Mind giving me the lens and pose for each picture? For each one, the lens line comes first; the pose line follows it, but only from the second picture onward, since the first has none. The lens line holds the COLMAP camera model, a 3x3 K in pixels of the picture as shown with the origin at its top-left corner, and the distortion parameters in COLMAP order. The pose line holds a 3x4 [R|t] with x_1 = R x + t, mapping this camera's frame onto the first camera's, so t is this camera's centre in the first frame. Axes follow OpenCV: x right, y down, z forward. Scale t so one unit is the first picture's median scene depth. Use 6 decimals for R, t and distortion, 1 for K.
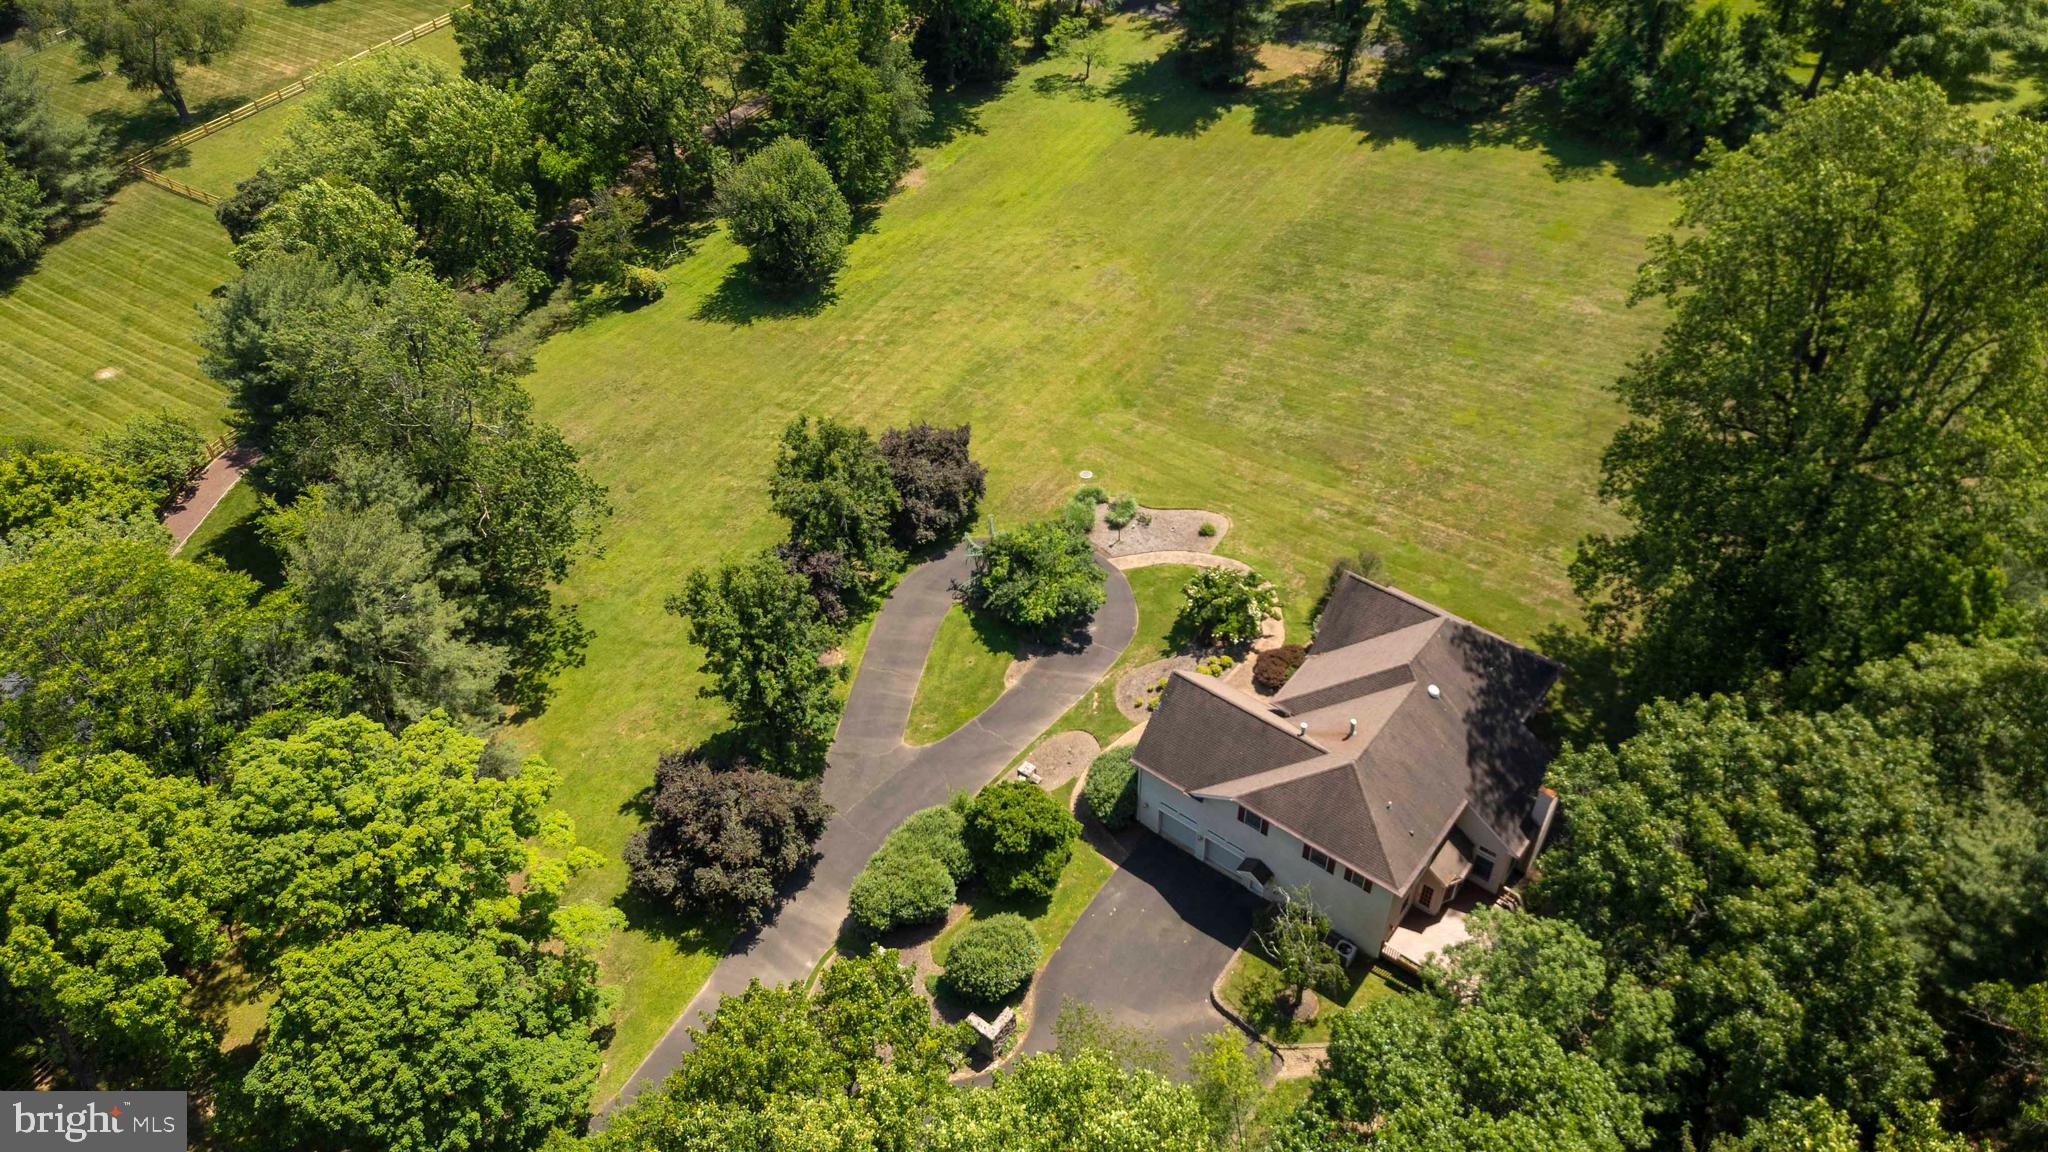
lens RADIAL K [[1433.9, 0, 1022.2], [0, 1433.9, 564.8], [0, 0, 1]] dist [0.079936, -0.087796]
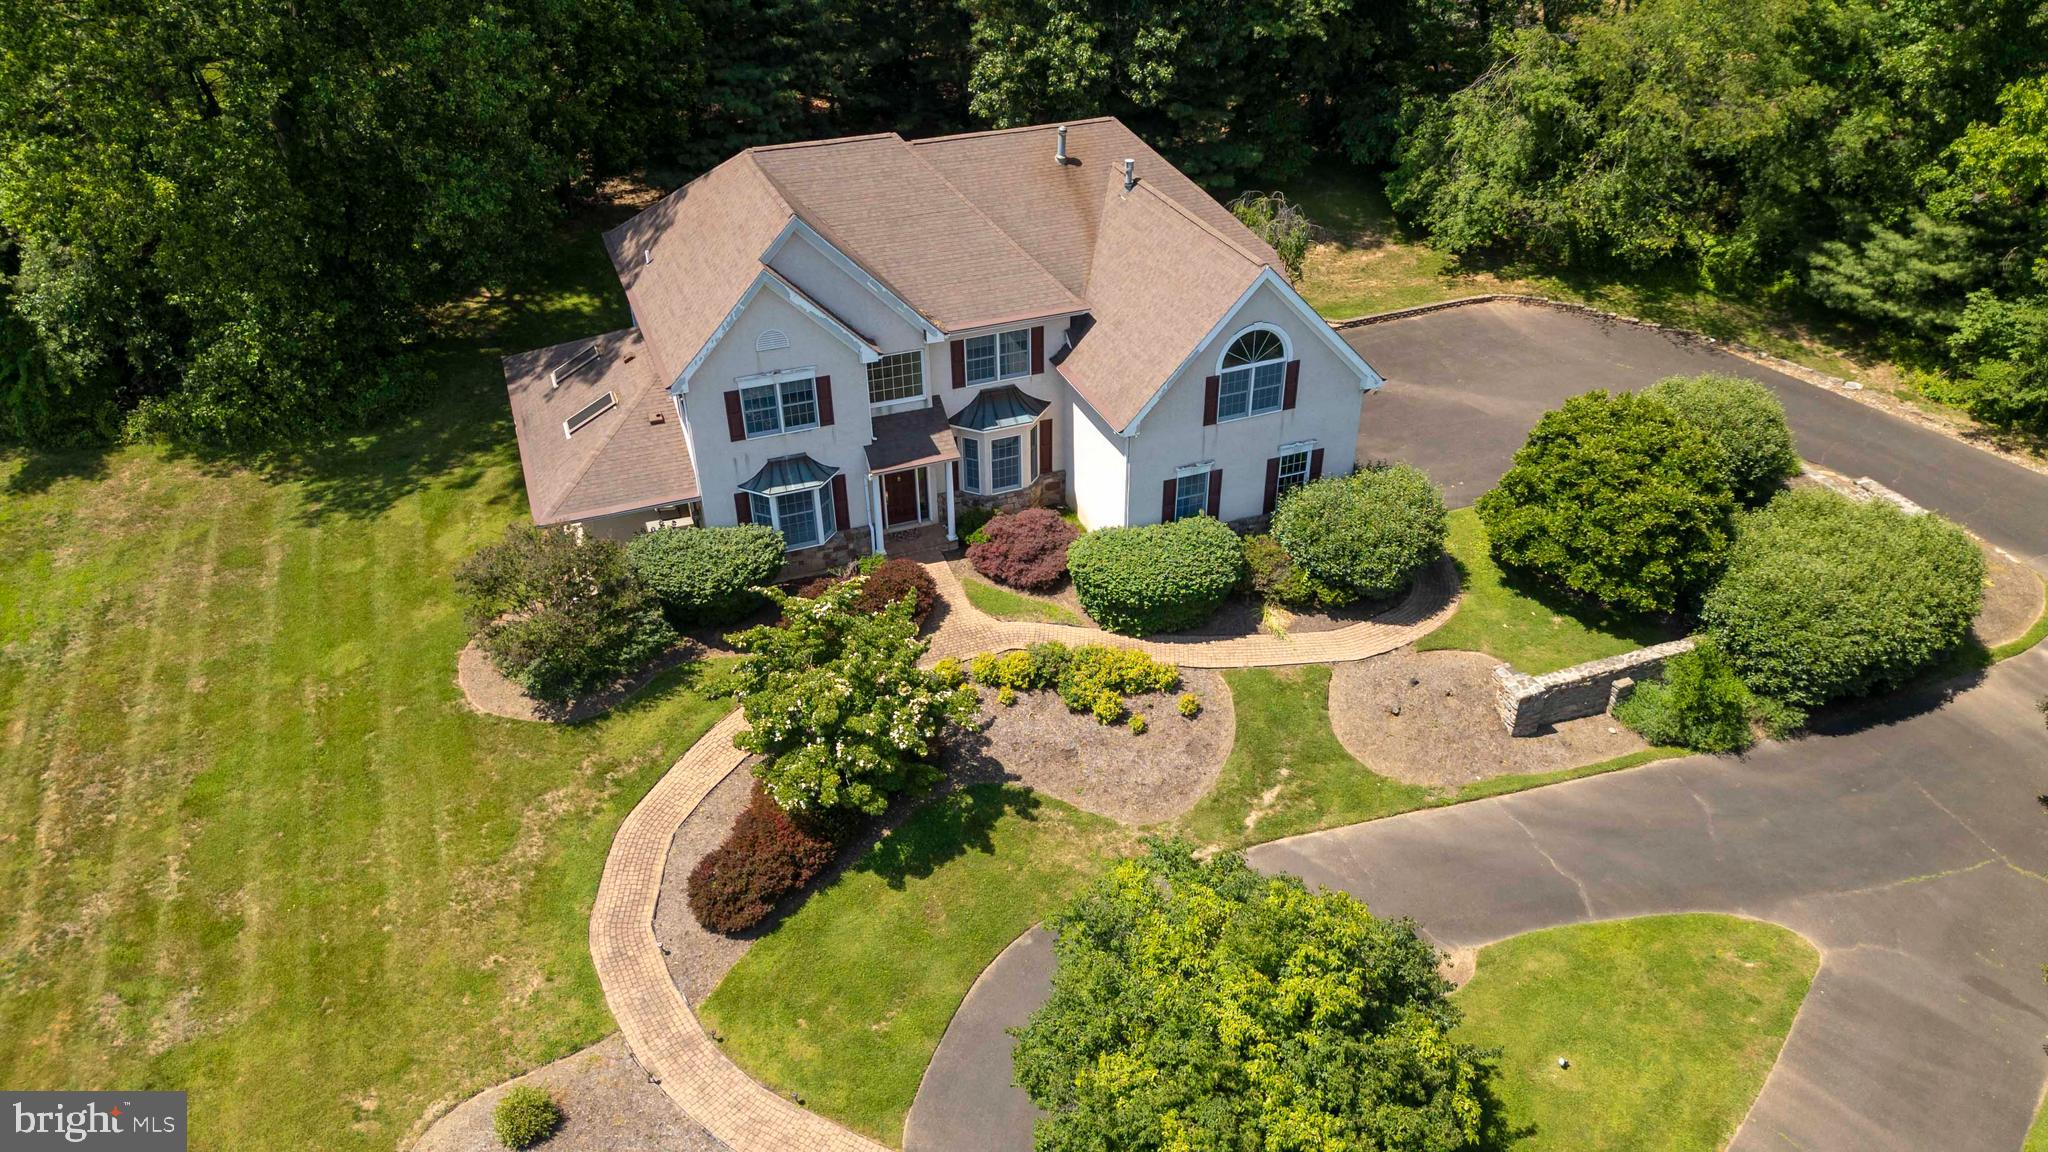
lens RADIAL K [[1433.9, 0, 1026.5], [0, 1433.9, 575.3], [0, 0, 1]] dist [0.079936, -0.087796]
pose [[-0.856840, -0.246058, 0.453080, -0.038997], [0.376424, 0.301958, 0.875858, -0.206648], [-0.352323, 0.921020, -0.166107, 0.738477]]
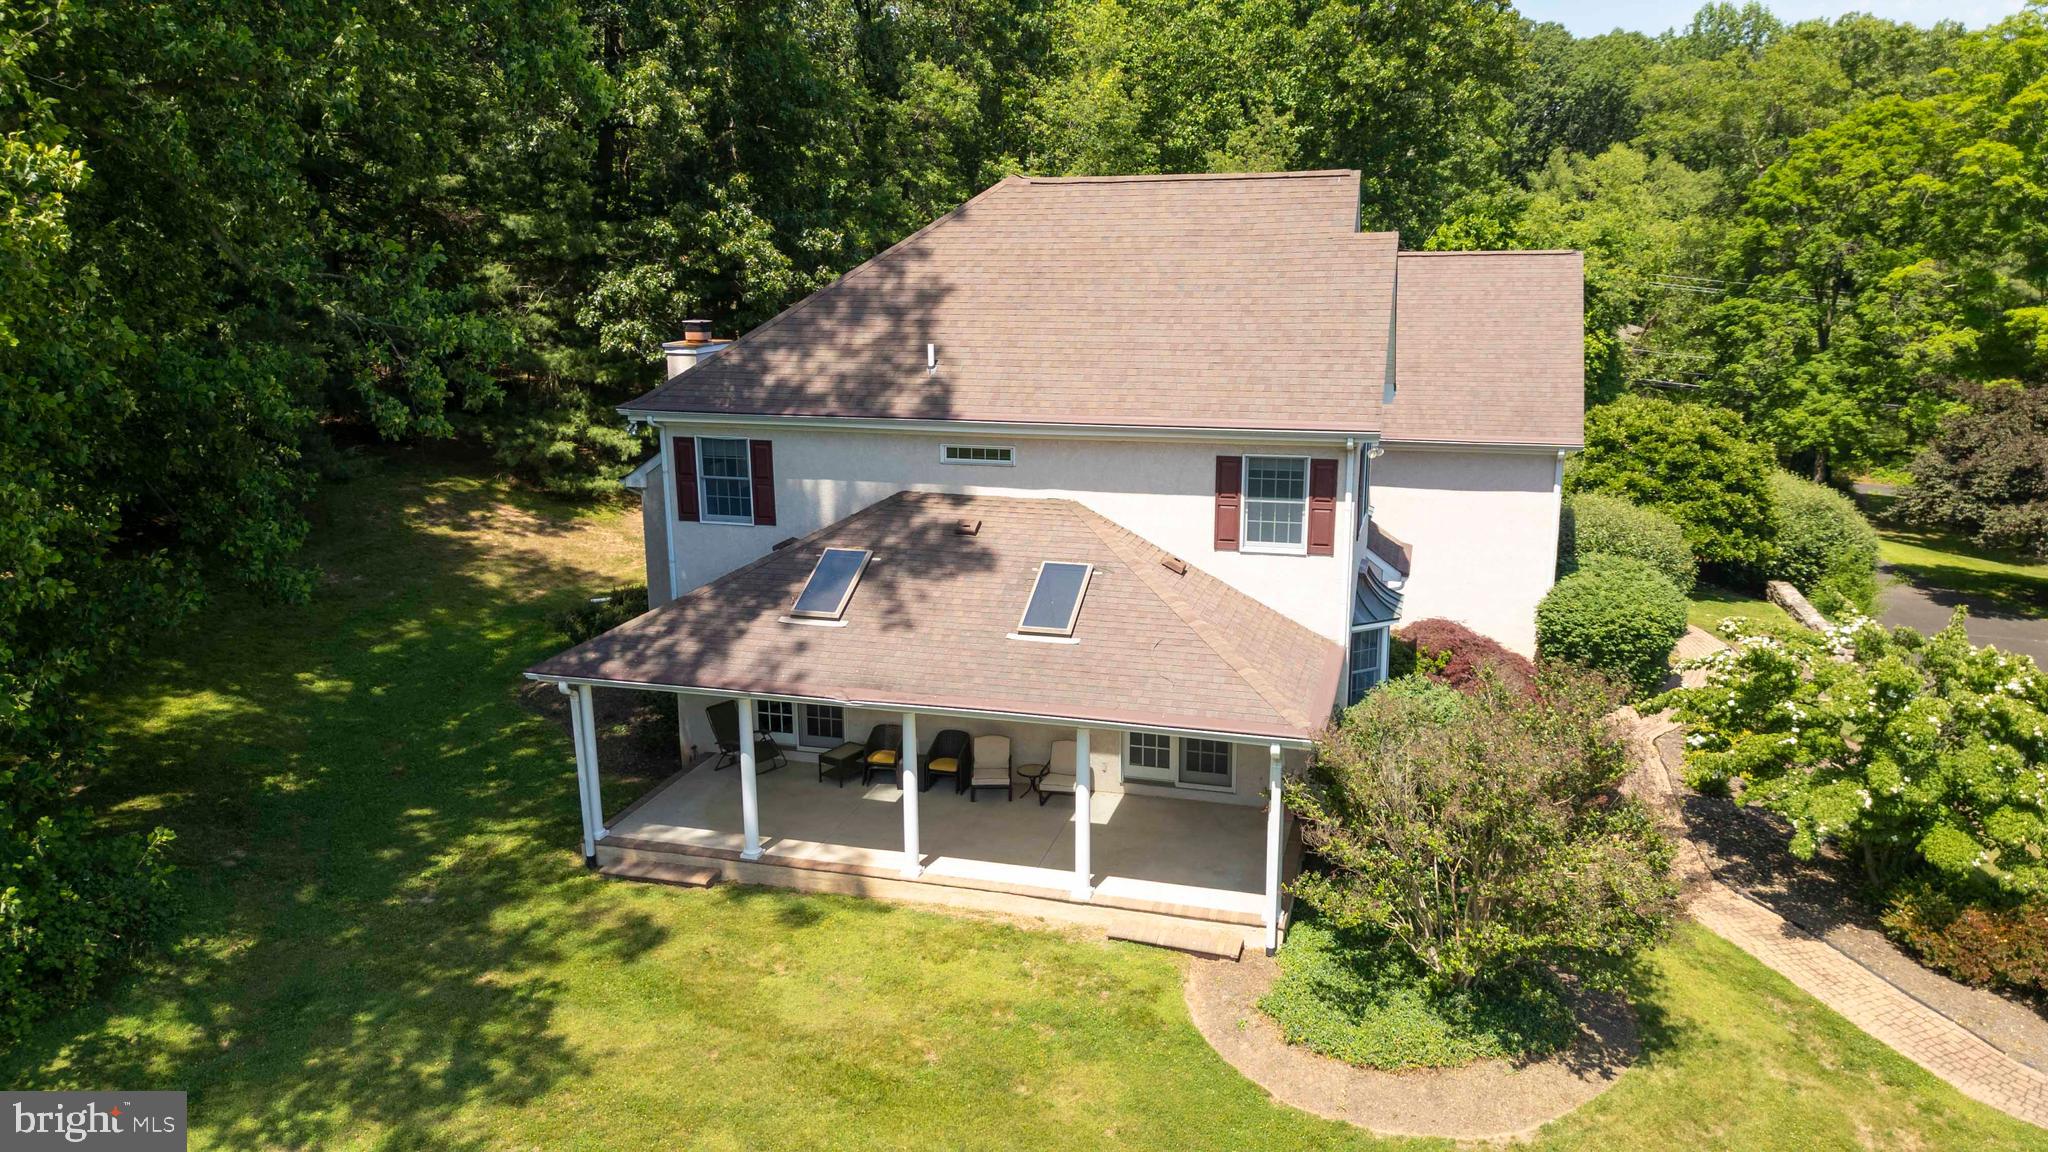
lens RADIAL K [[1433.9, 0, 1029.0], [0, 1433.9, 573.4], [0, 0, 1]] dist [0.079936, -0.087796]
pose [[-0.925428, 0.117998, -0.360082, 0.258283], [-0.233888, 0.569772, 0.787817, -0.103549], [0.298126, 0.813287, -0.499685, 0.764039]]
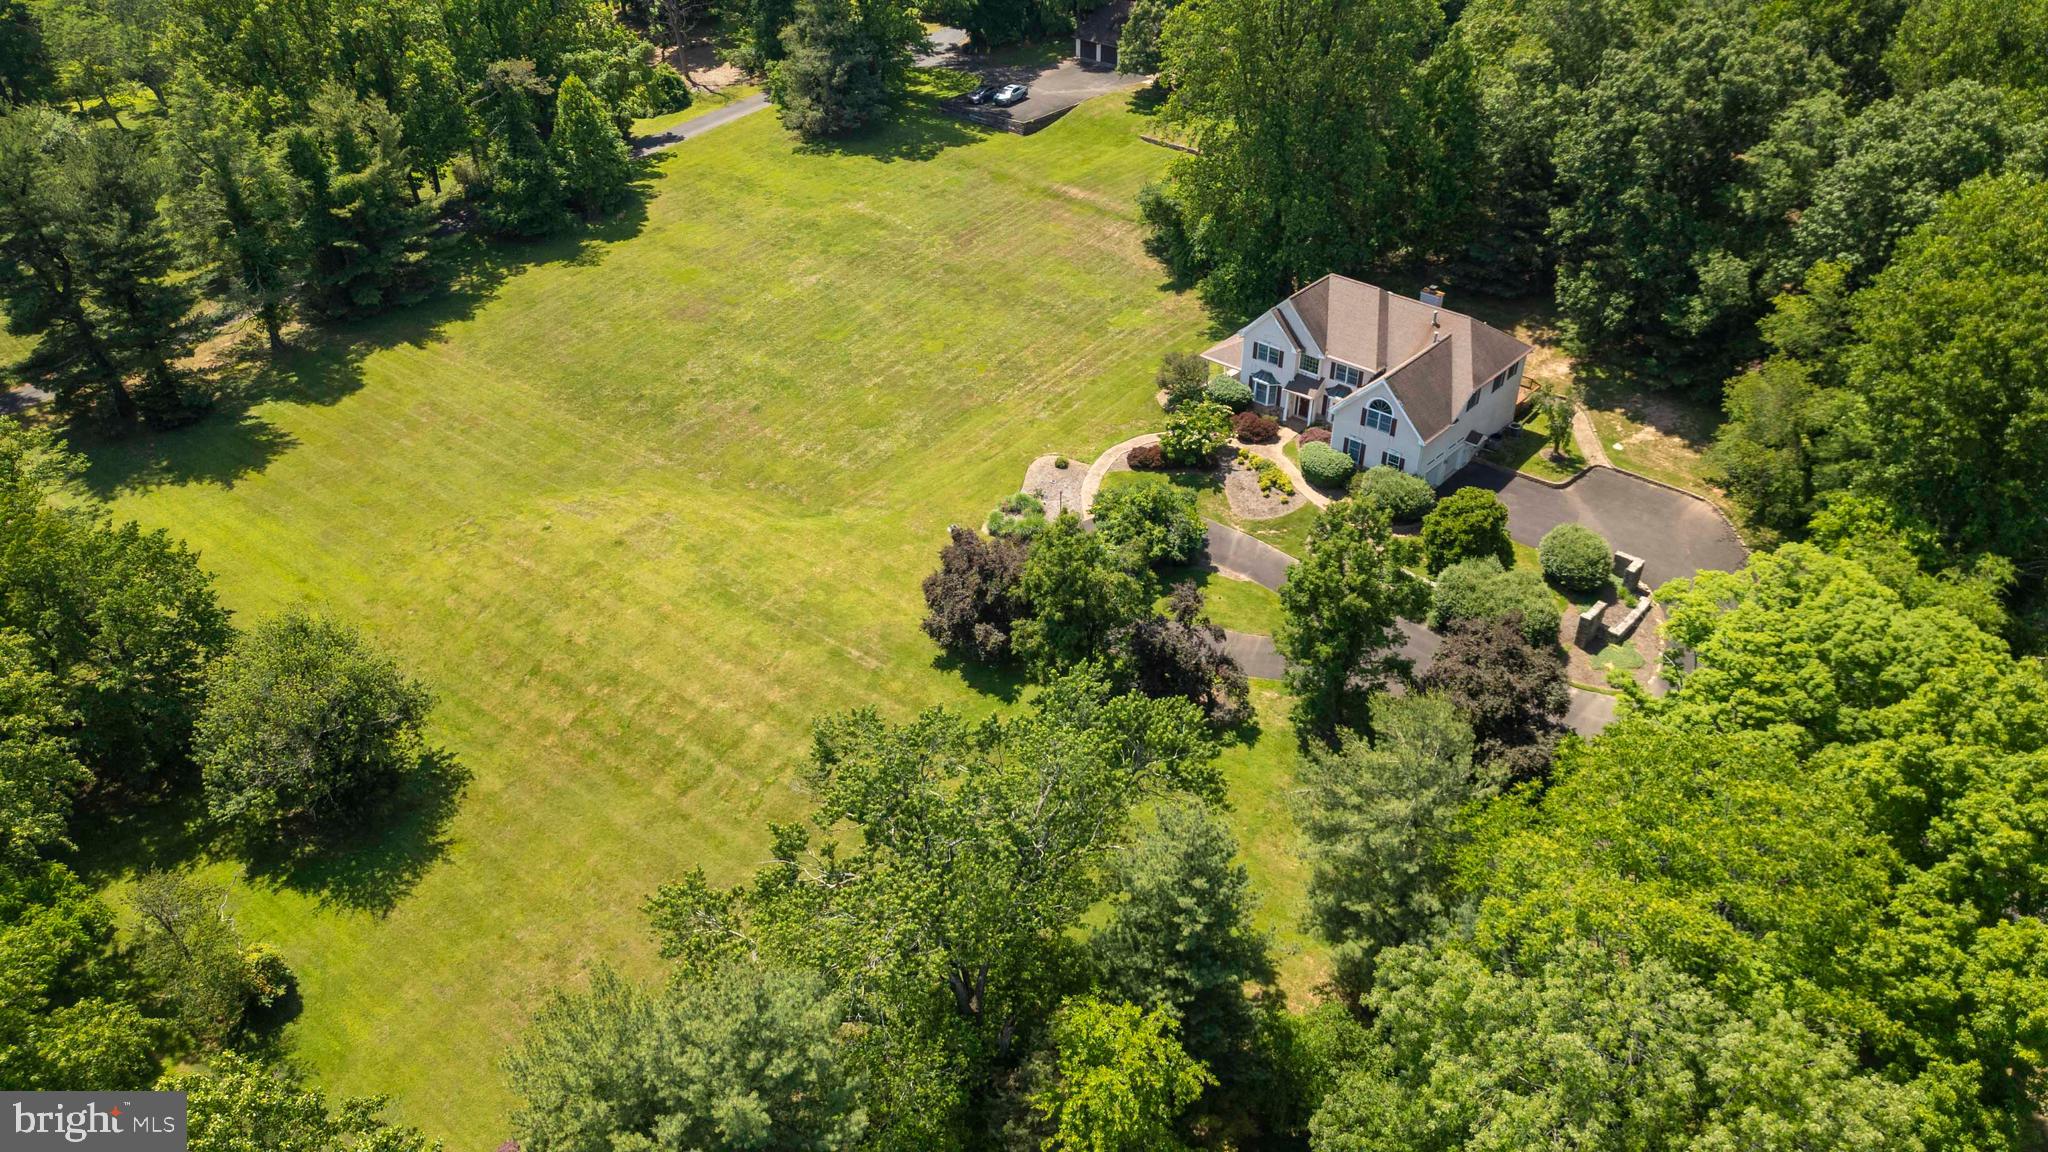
lens RADIAL K [[1433.9, 0, 1014.0], [0, 1433.9, 586.2], [0, 0, 1]] dist [0.079936, -0.087796]
pose [[0.075847, -0.558802, 0.825825, -0.680935], [0.688327, 0.628560, 0.362102, -0.315912], [-0.721425, 0.540973, 0.432313, 0.479836]]
